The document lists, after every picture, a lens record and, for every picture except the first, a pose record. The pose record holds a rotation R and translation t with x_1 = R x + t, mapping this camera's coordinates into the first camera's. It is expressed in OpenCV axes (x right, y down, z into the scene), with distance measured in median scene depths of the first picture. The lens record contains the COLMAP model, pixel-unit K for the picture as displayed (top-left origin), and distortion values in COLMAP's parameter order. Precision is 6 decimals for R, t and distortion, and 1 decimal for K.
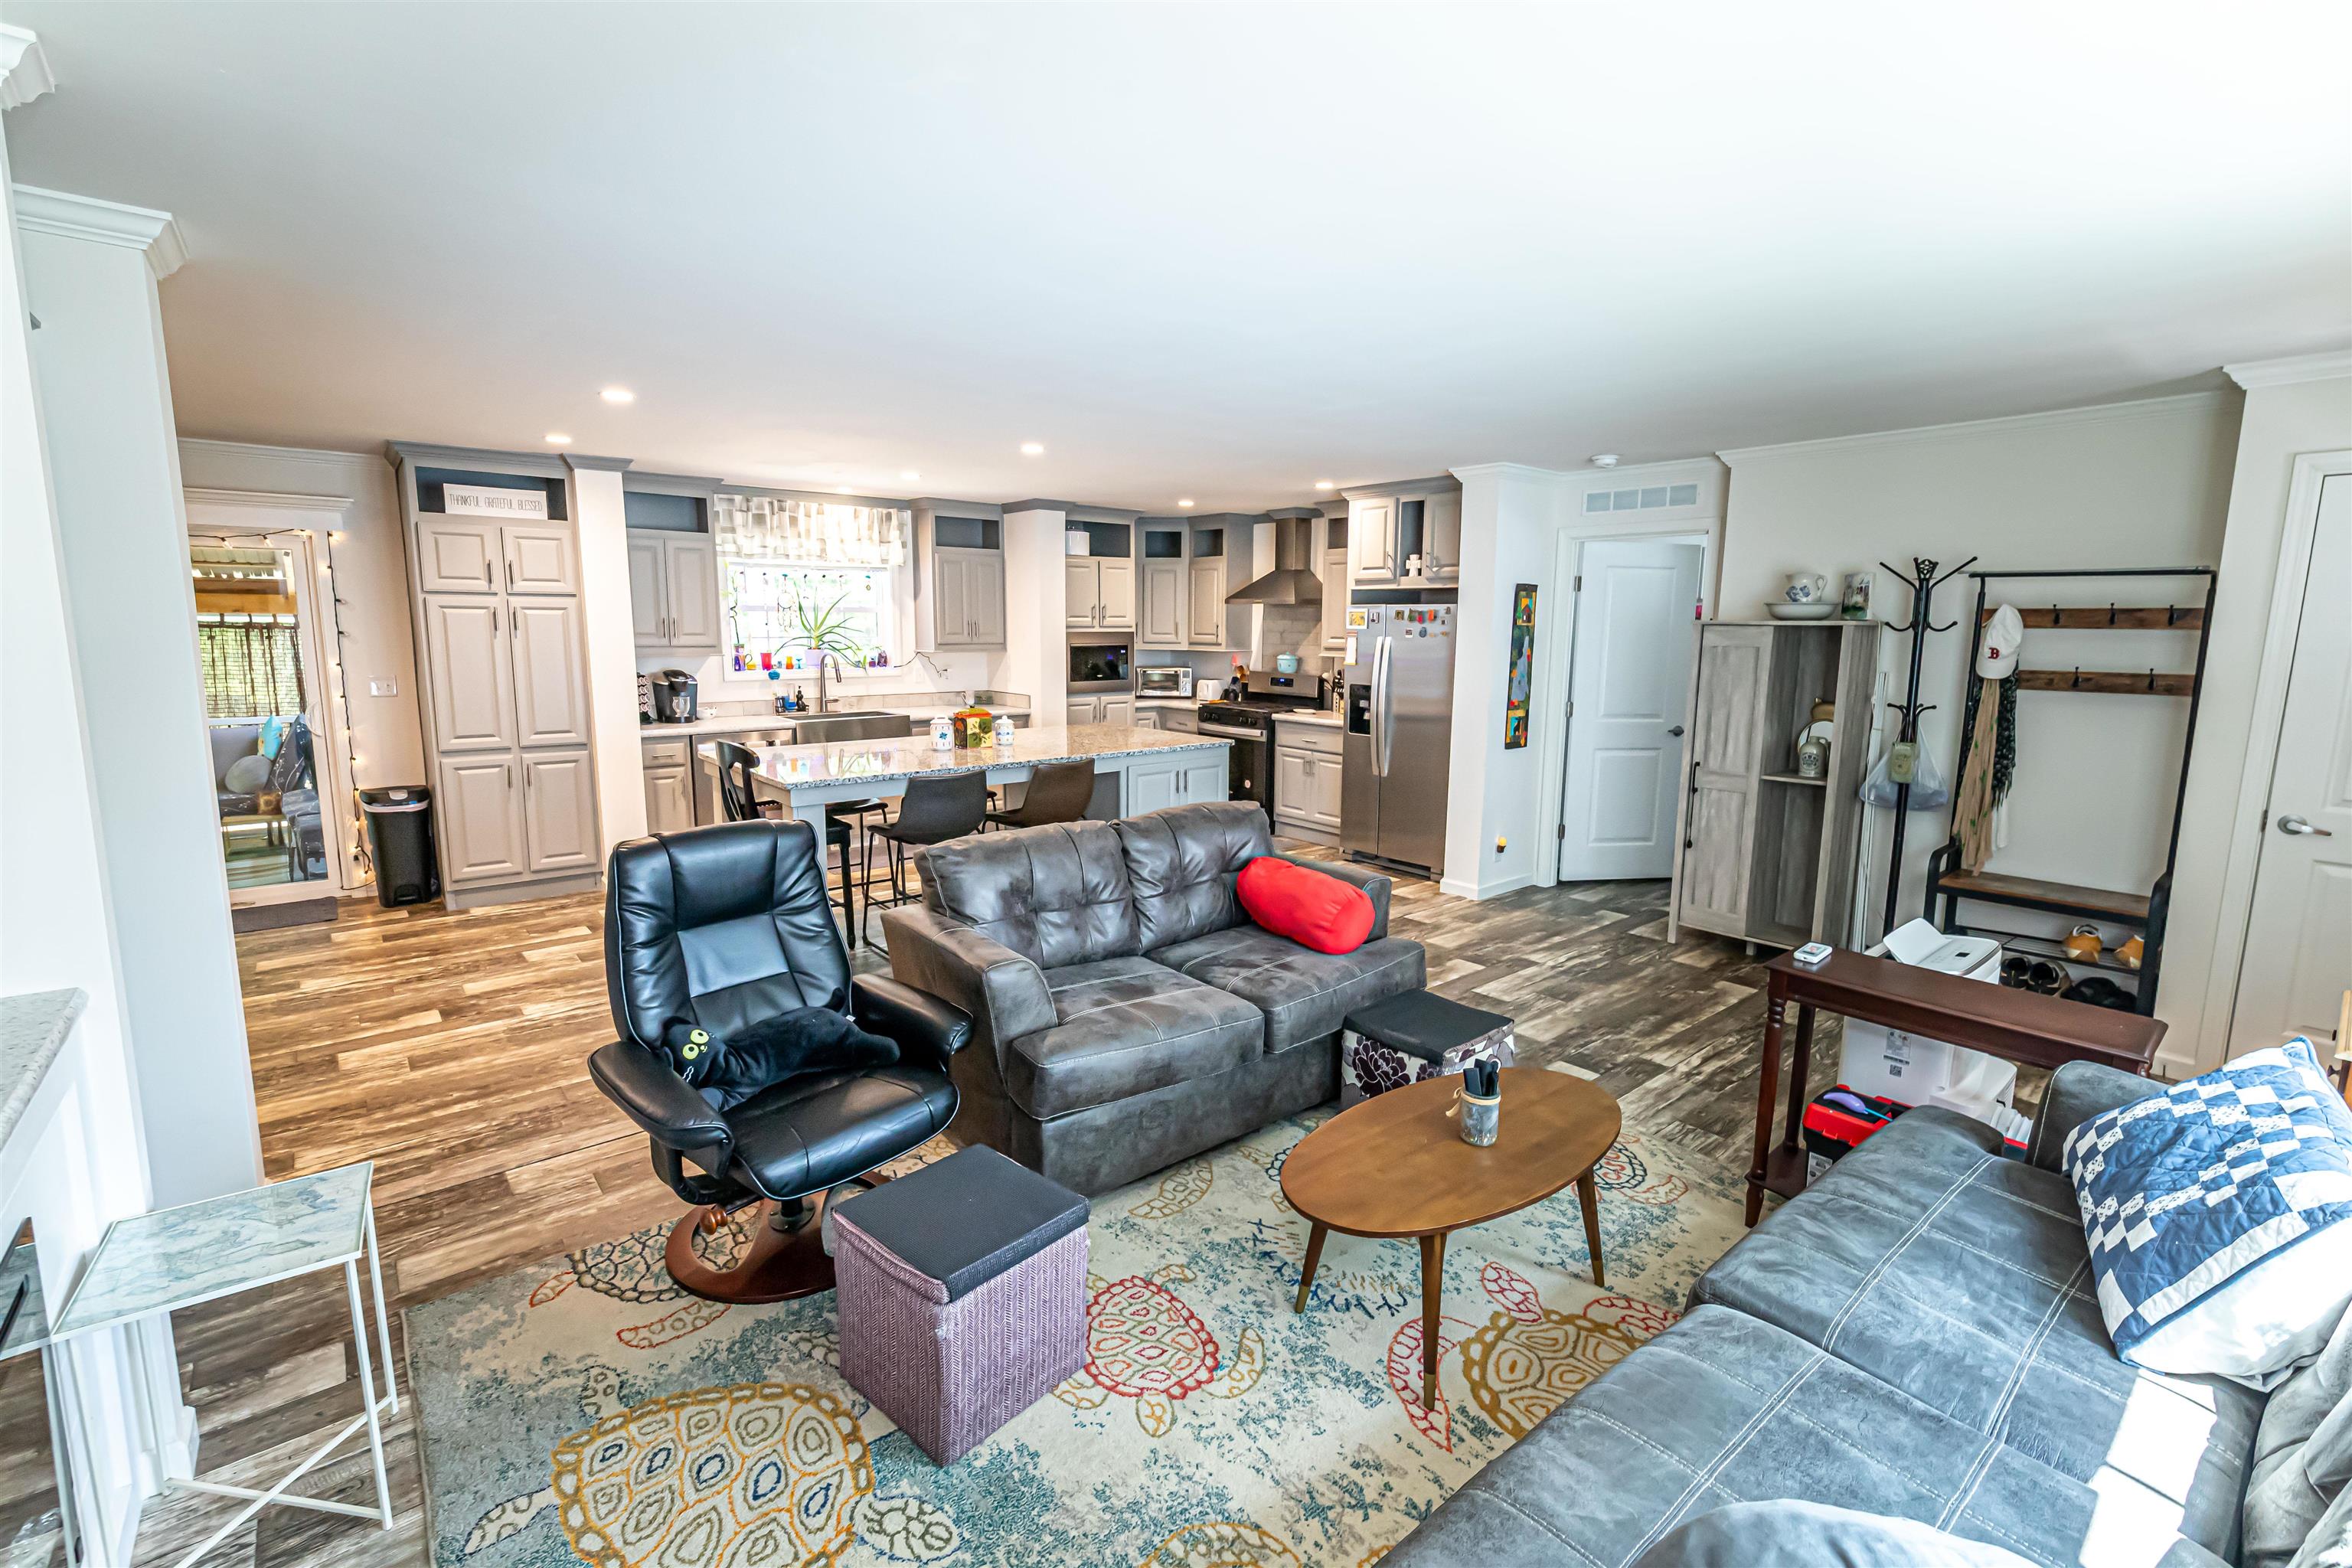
lens RADIAL K [[1016.3, 0, 1175.7], [0, 1016.3, 752.5], [0, 0, 1]] dist [0.058207, -0.021210]
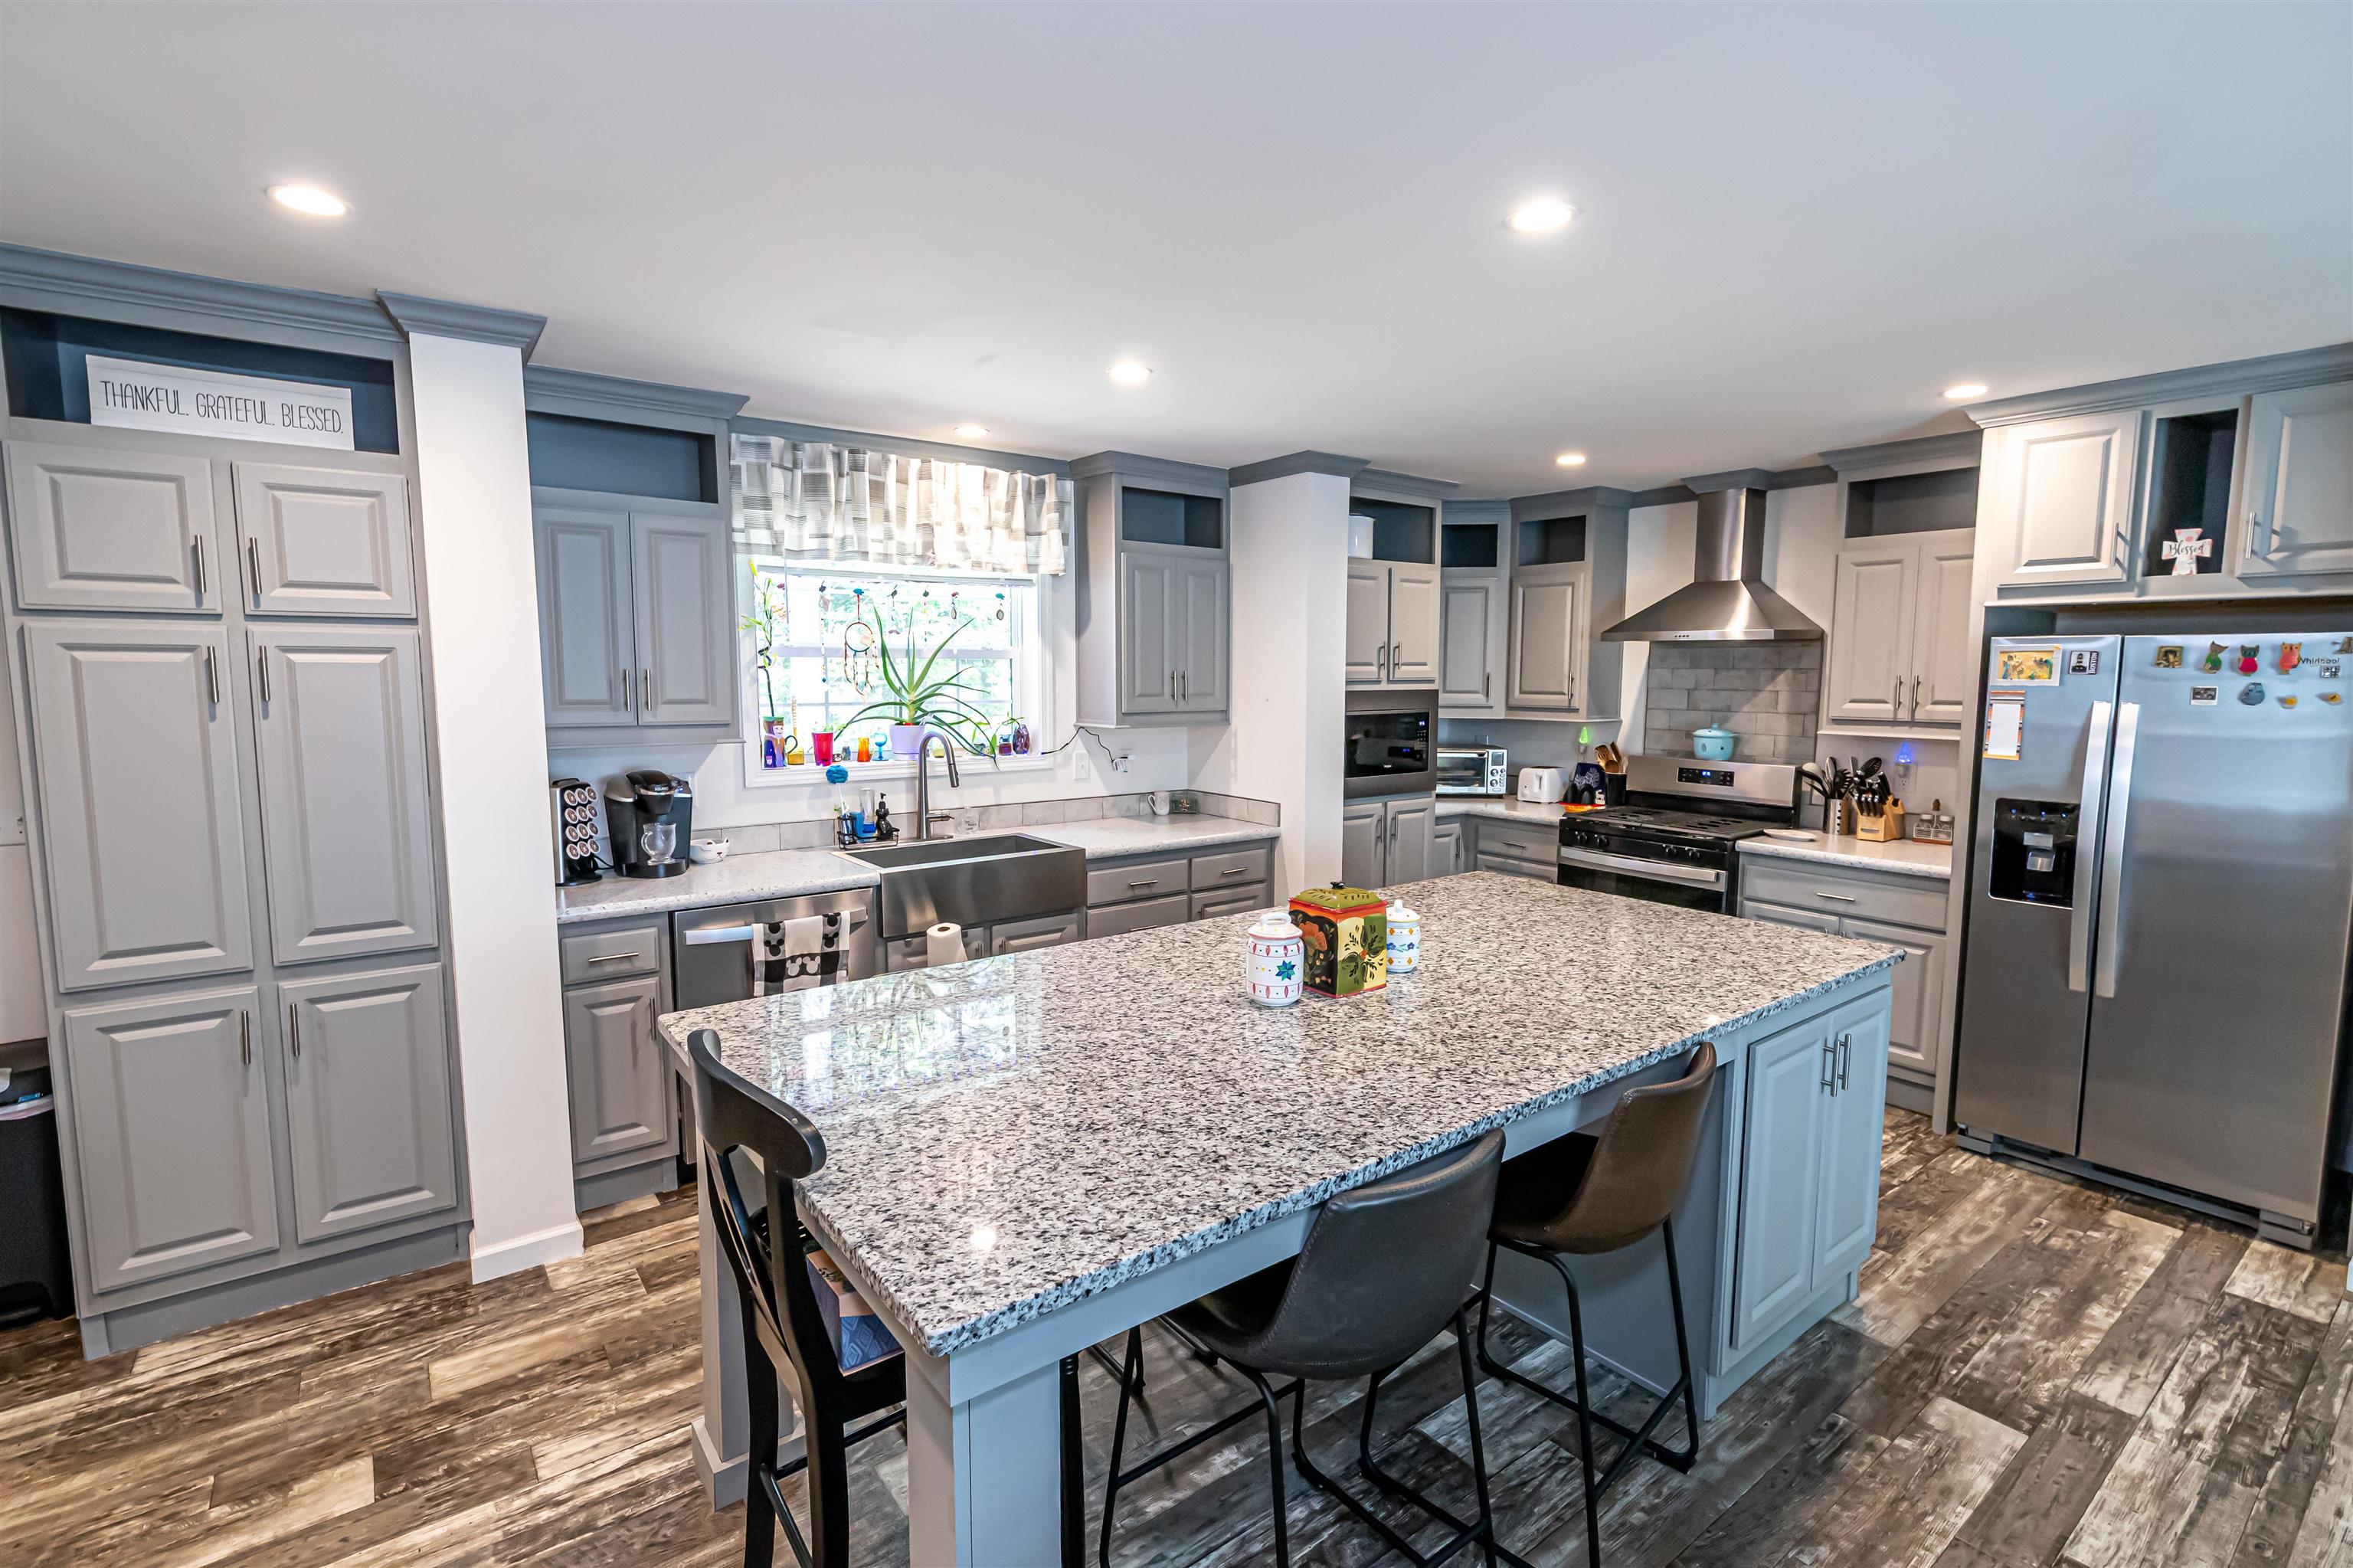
lens RADIAL K [[1068.7, 0, 1210.8], [0, 1068.7, 780.4], [0, 0, 1]] dist [-0.000592, 0.000137]
pose [[0.999587, 0.000410, -0.028745, -0.176049], [-0.001242, 0.999581, -0.028908, -0.055344], [0.028721, 0.028932, 0.999169, 0.436836]]
